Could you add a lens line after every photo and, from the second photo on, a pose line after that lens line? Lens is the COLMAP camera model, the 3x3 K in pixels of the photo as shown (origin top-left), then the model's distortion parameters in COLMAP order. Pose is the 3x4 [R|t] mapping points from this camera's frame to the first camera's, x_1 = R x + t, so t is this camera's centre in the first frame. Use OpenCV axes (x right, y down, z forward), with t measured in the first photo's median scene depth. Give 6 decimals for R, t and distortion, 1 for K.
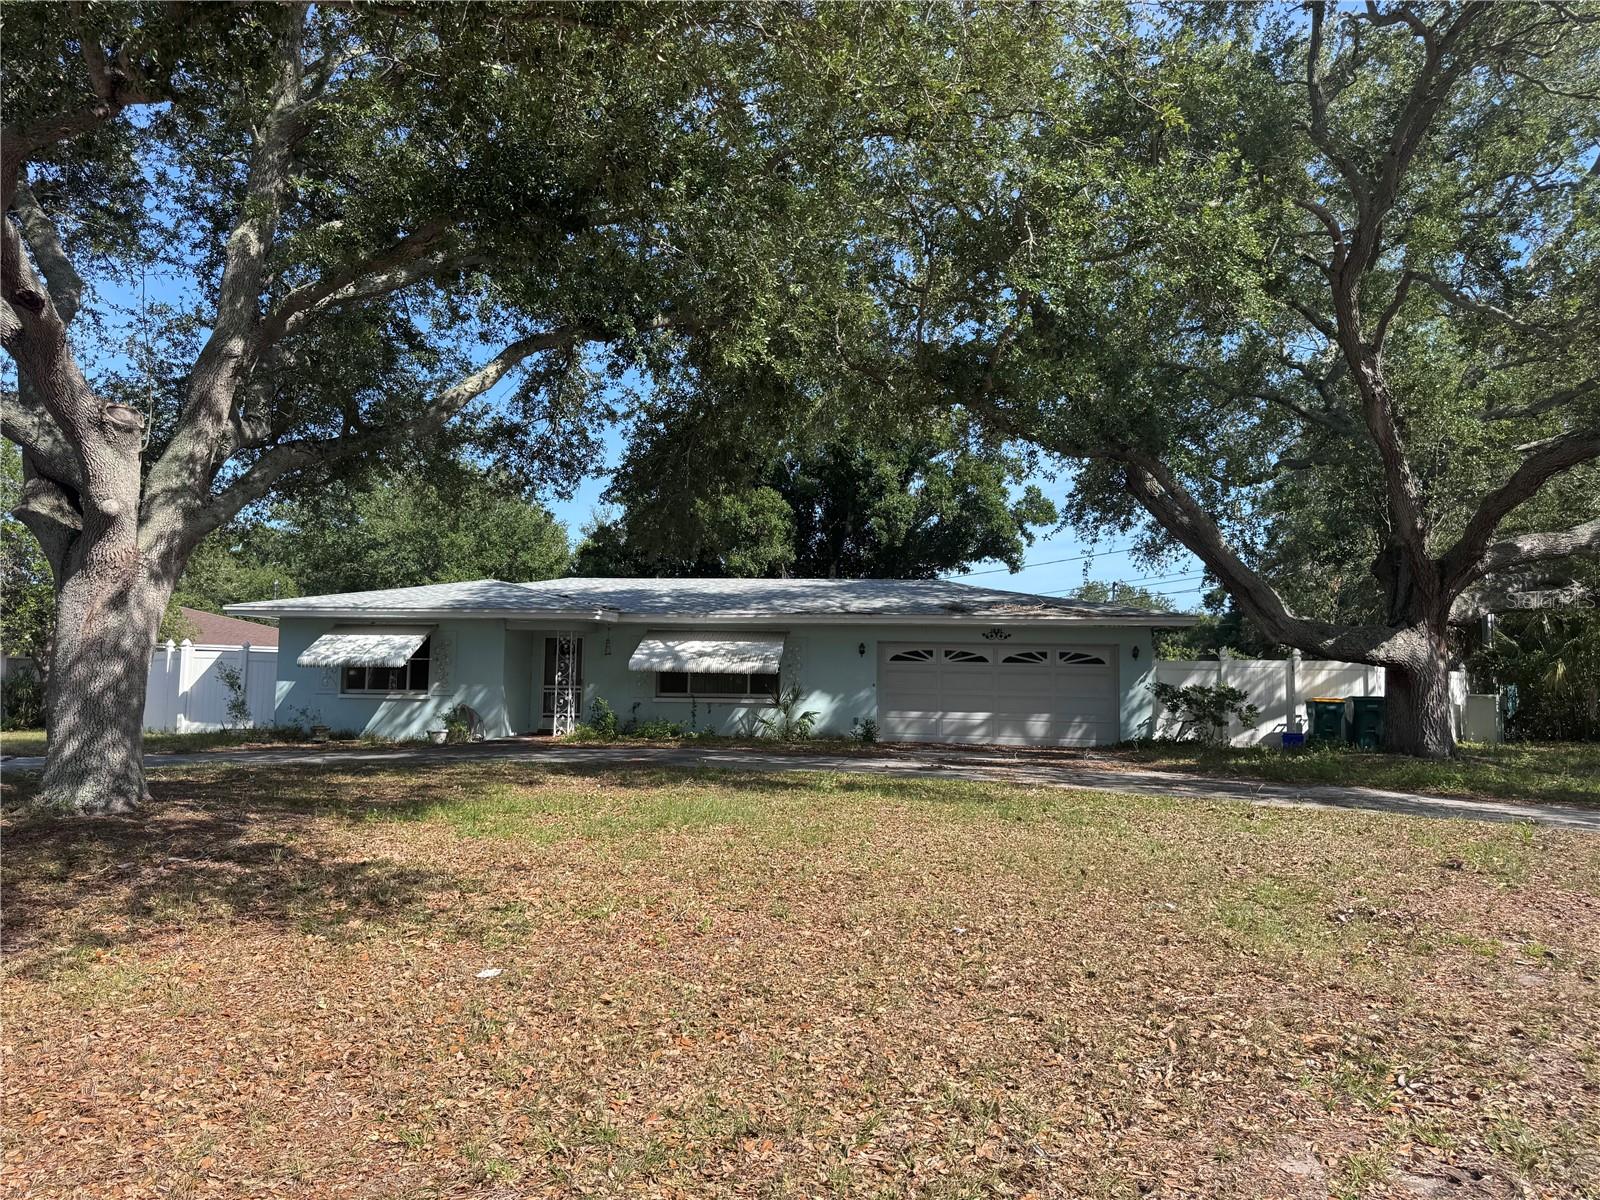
lens RADIAL K [[1127.6, 0, 808.7], [0, 1127.6, 600.9], [0, 0, 1]] dist [0.143929, -0.254614]
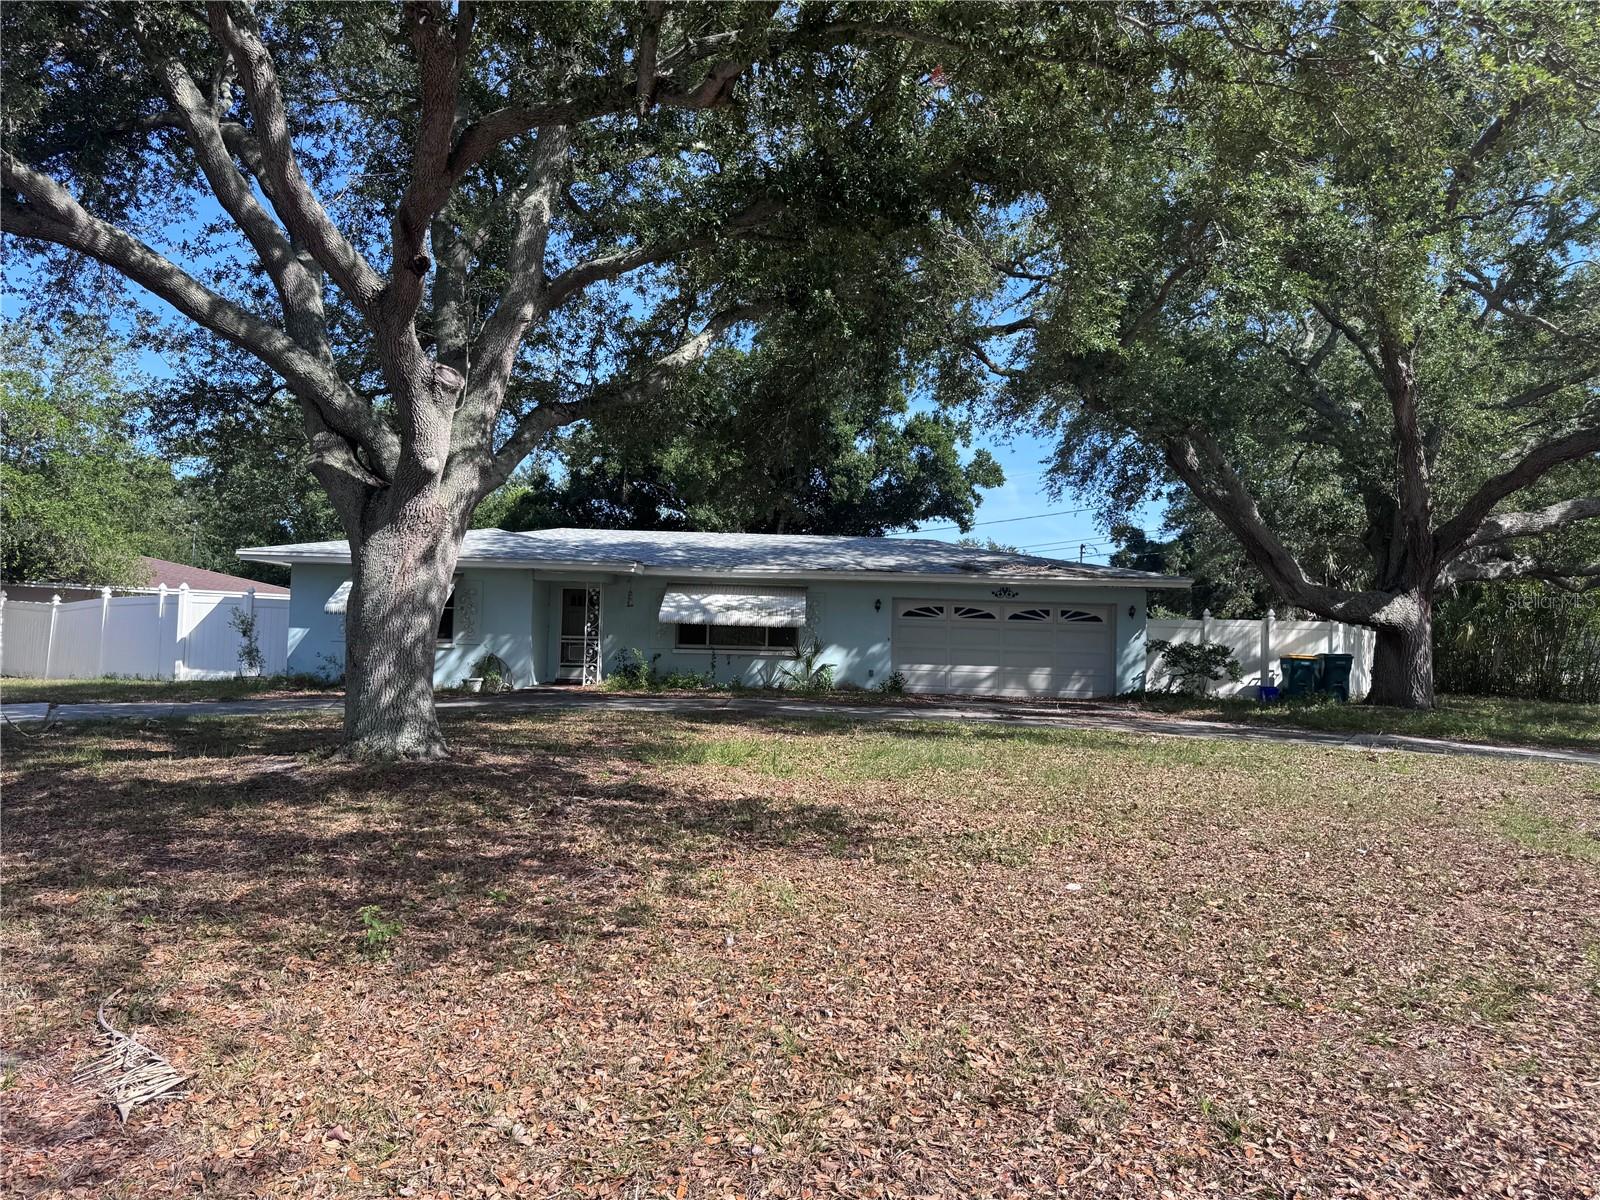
lens RADIAL K [[1127.6, 0, 808.7], [0, 1127.6, 600.9], [0, 0, 1]] dist [0.143929, -0.254614]
pose [[0.990935, 0.015317, 0.133463, -0.159772], [-0.021088, 0.998898, 0.041939, -0.003750], [-0.132674, -0.044373, 0.990166, -0.028392]]
